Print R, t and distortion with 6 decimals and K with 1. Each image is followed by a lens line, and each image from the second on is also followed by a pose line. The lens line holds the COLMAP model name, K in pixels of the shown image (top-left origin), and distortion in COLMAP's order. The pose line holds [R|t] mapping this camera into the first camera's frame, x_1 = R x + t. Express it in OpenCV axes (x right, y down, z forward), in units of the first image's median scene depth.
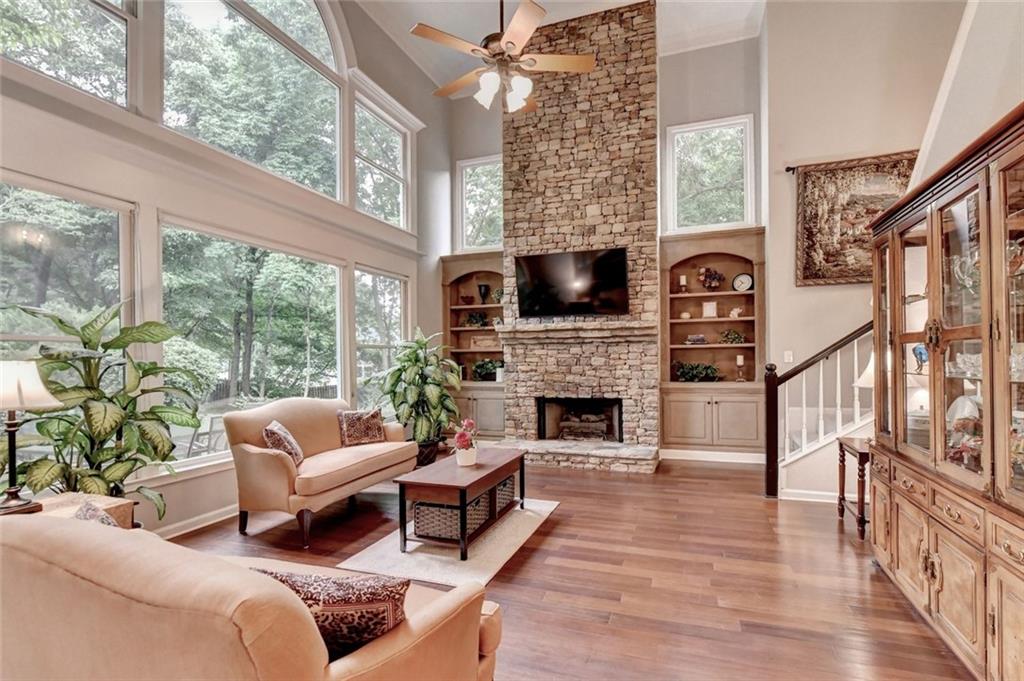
lens RADIAL K [[438.7, 0, 568.1], [0, 438.7, 359.3], [0, 0, 1]] dist [-0.002518, -0.000349]
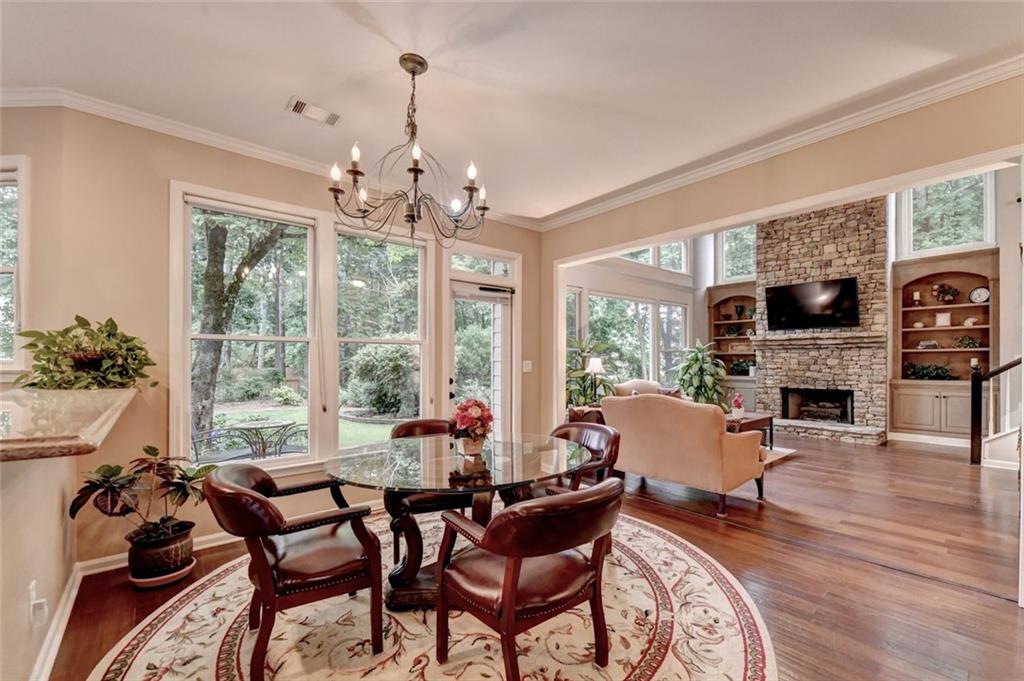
lens RADIAL K [[438.7, 0, 568.1], [0, 438.7, 359.3], [0, 0, 1]] dist [-0.002518, -0.000349]
pose [[0.864956, 0.007582, -0.501790, 0.039758], [-0.009387, 0.999955, -0.001073, 0.005235], [0.501759, 0.005639, 0.864989, -0.542416]]
